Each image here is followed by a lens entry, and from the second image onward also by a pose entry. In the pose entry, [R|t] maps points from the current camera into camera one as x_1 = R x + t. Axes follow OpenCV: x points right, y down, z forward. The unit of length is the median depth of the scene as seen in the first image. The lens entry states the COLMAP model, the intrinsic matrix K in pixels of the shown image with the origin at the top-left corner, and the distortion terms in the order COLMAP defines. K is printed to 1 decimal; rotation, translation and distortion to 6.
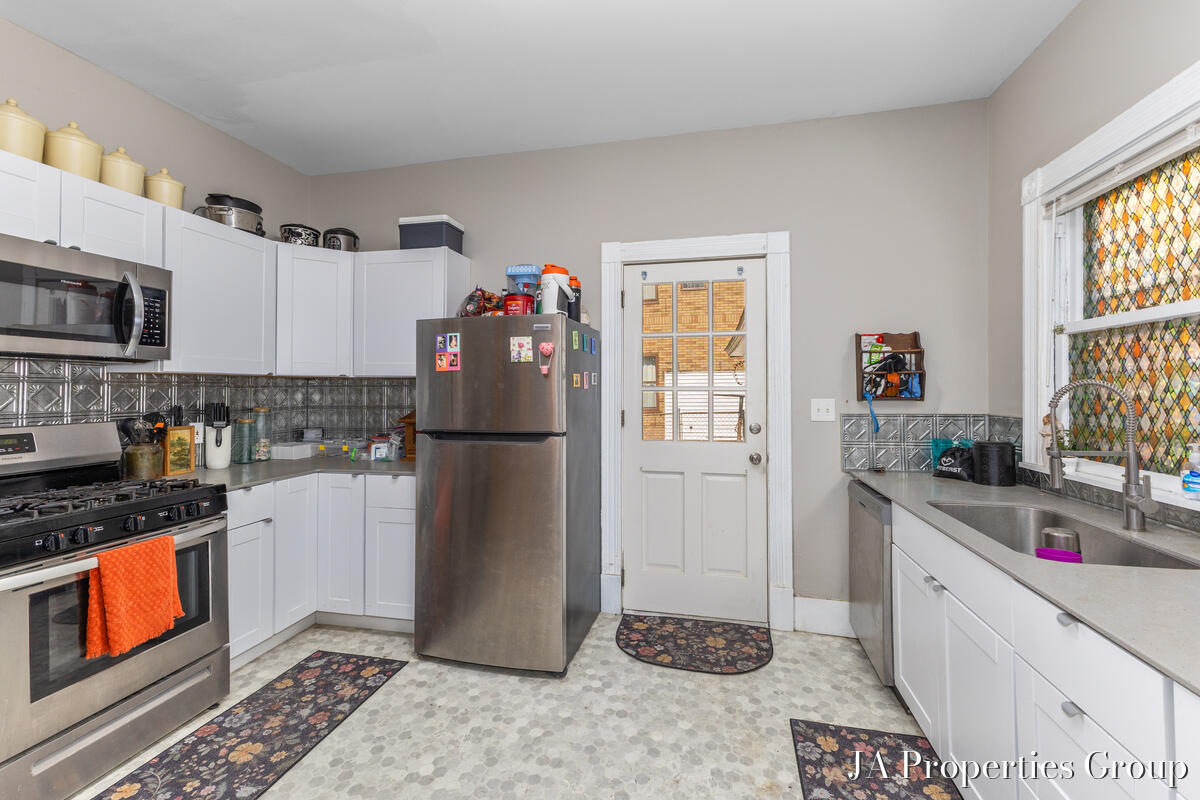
lens RADIAL K [[520.5, 0, 594.7], [0, 520.5, 383.4], [0, 0, 1]] dist [0.000093, -0.000090]
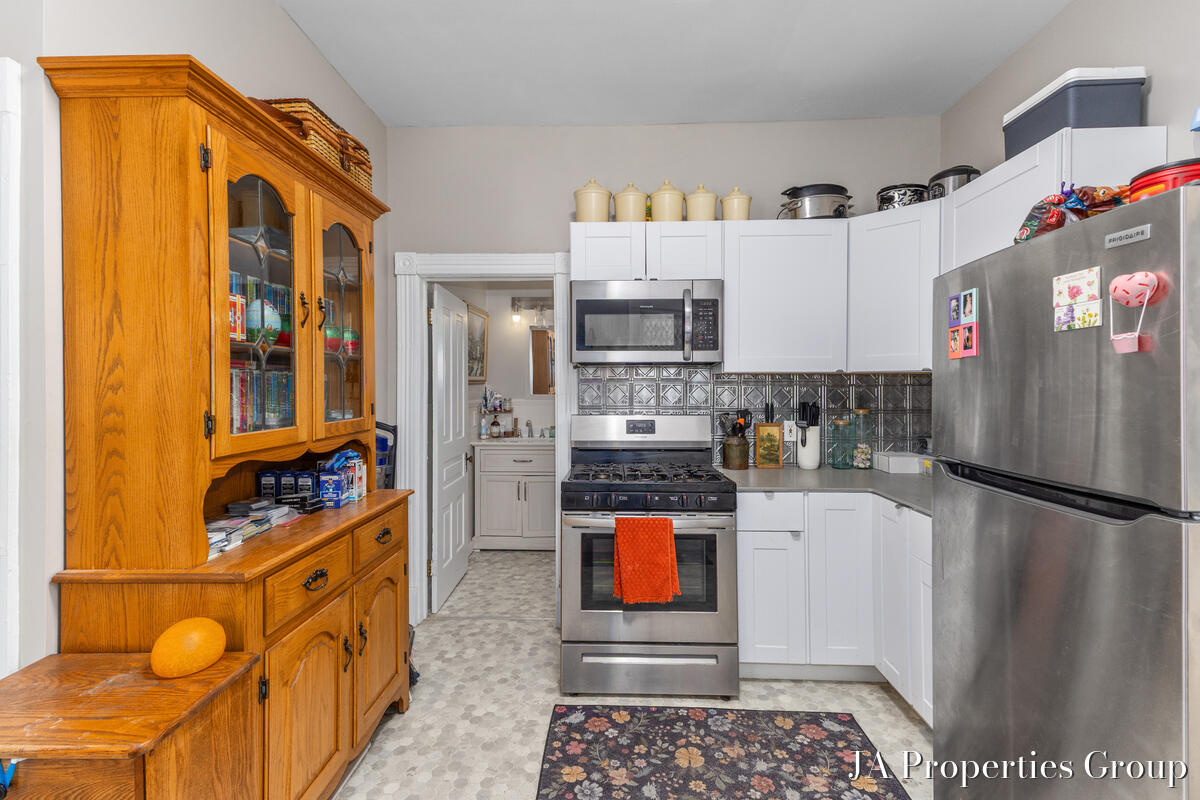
lens RADIAL K [[529.1, 0, 594.7], [0, 529.1, 388.5], [0, 0, 1]] dist [0.018281, -0.000273]
pose [[0.179393, 0.004339, -0.983768, 0.237033], [0.012347, 0.999902, 0.006662, 0.000647], [0.983700, -0.013341, 0.179322, 0.533207]]
